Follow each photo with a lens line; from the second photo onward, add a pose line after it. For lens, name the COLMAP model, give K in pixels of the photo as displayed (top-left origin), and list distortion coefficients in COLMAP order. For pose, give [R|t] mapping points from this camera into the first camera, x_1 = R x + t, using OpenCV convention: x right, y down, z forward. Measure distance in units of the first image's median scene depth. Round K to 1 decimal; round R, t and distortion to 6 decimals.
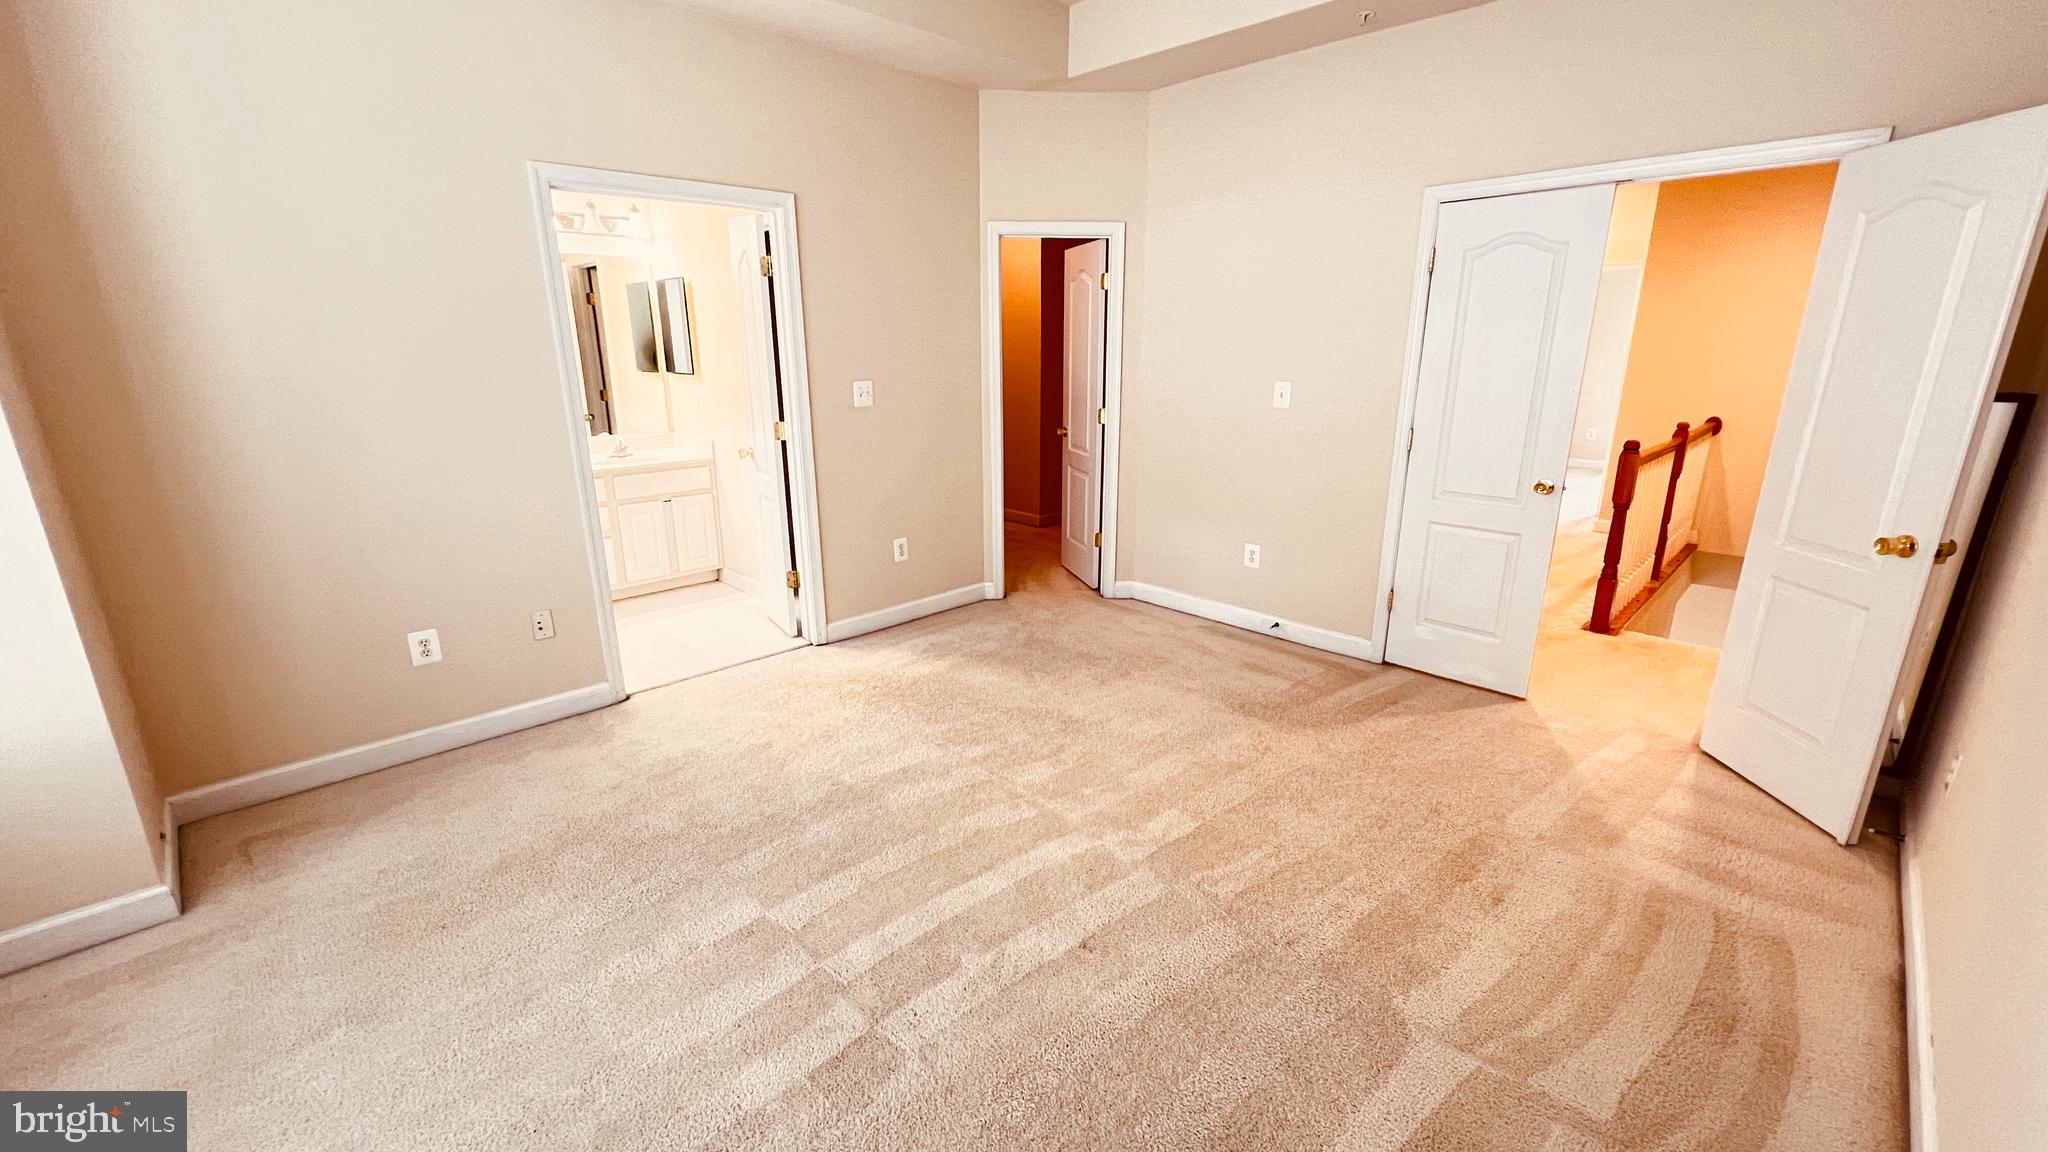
lens RADIAL K [[818.7, 0, 1024.0], [0, 818.7, 576.0], [0, 0, 1]] dist [0.000466, 0.000024]
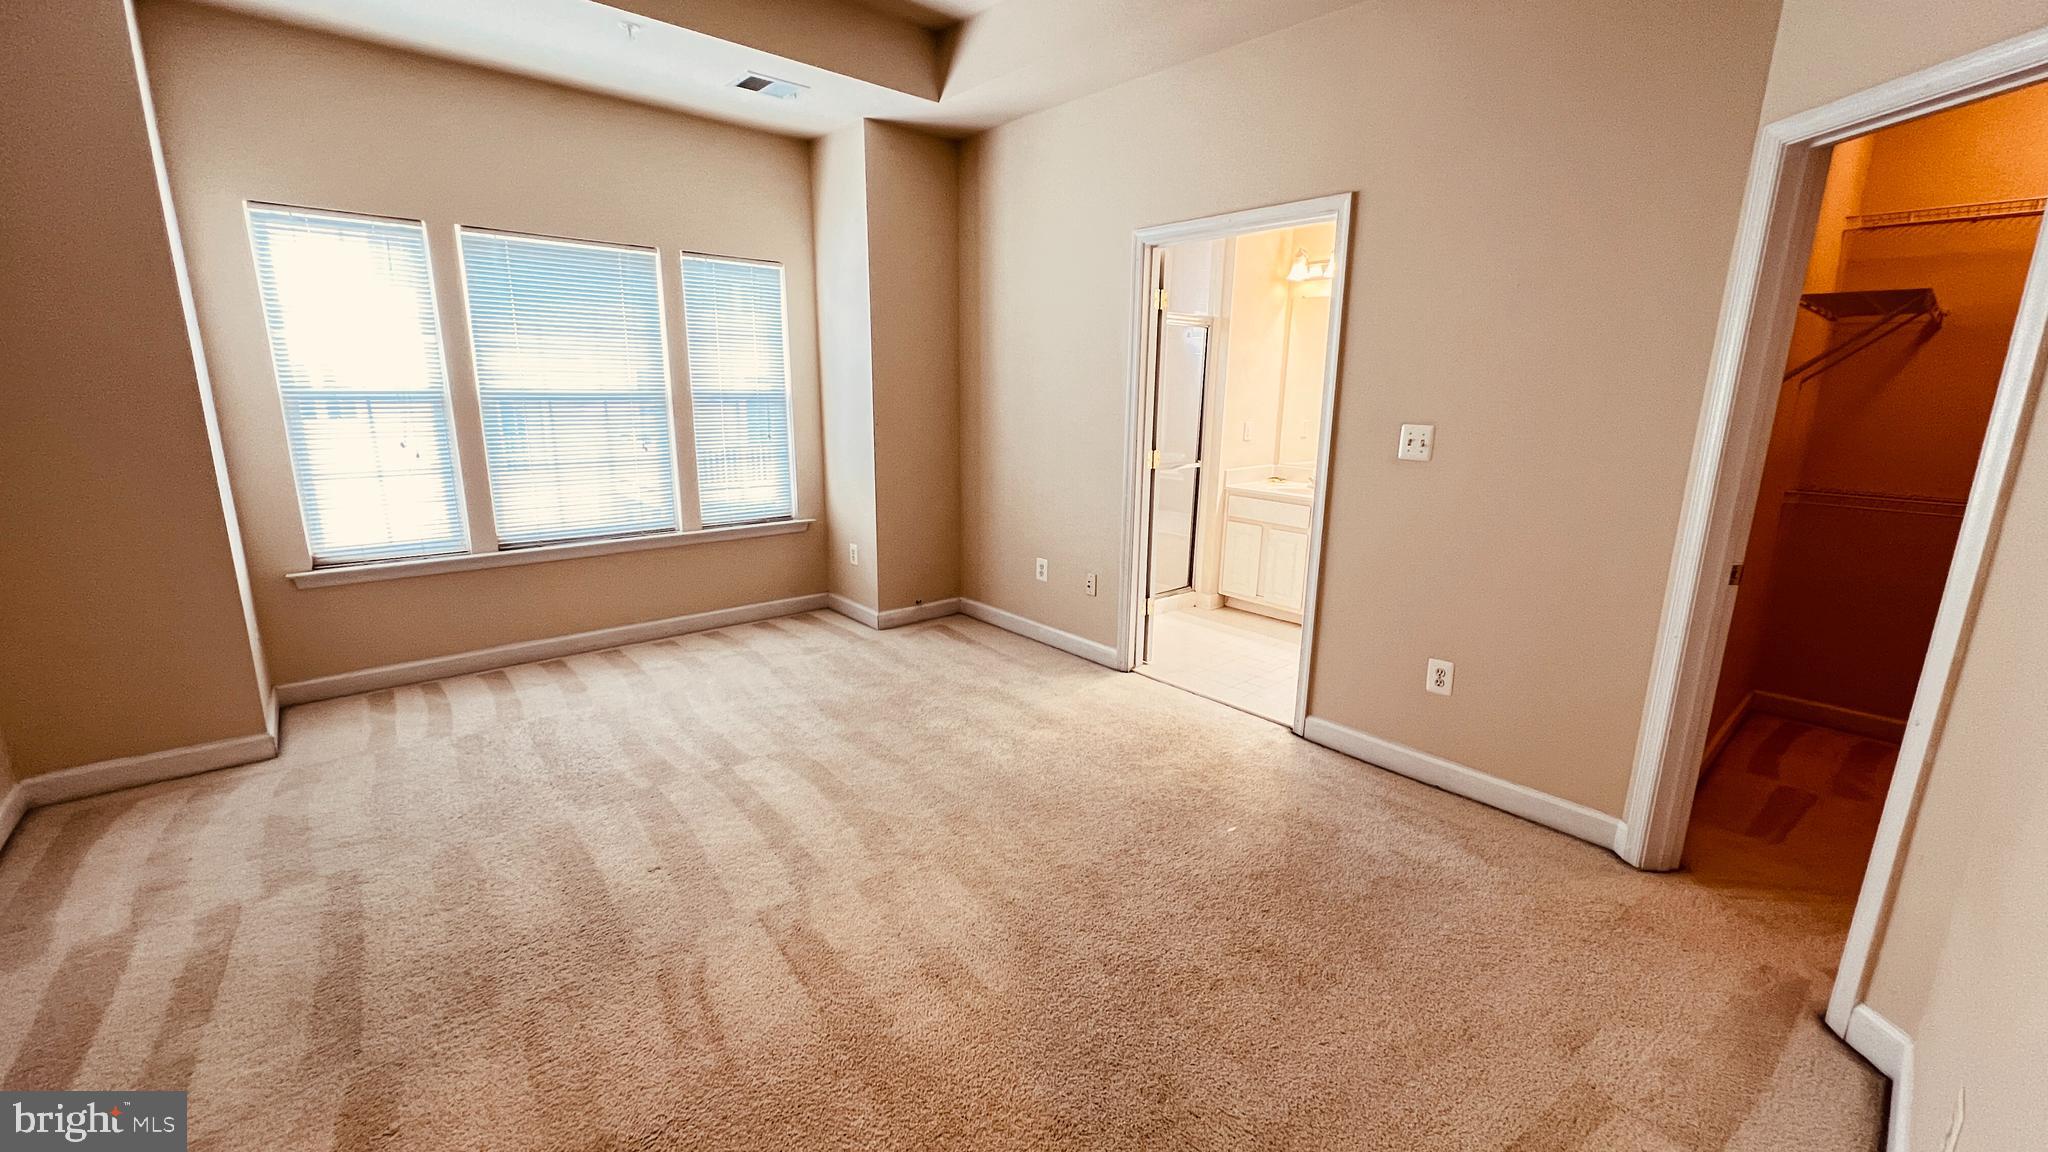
lens RADIAL K [[818.7, 0, 1024.0], [0, 818.7, 576.0], [0, 0, 1]] dist [0.000466, 0.000024]
pose [[-0.059213, 0.223431, -0.972920, 0.515428], [-0.295727, 0.926954, 0.230873, -0.166383], [0.953435, 0.301390, 0.011187, 0.653575]]
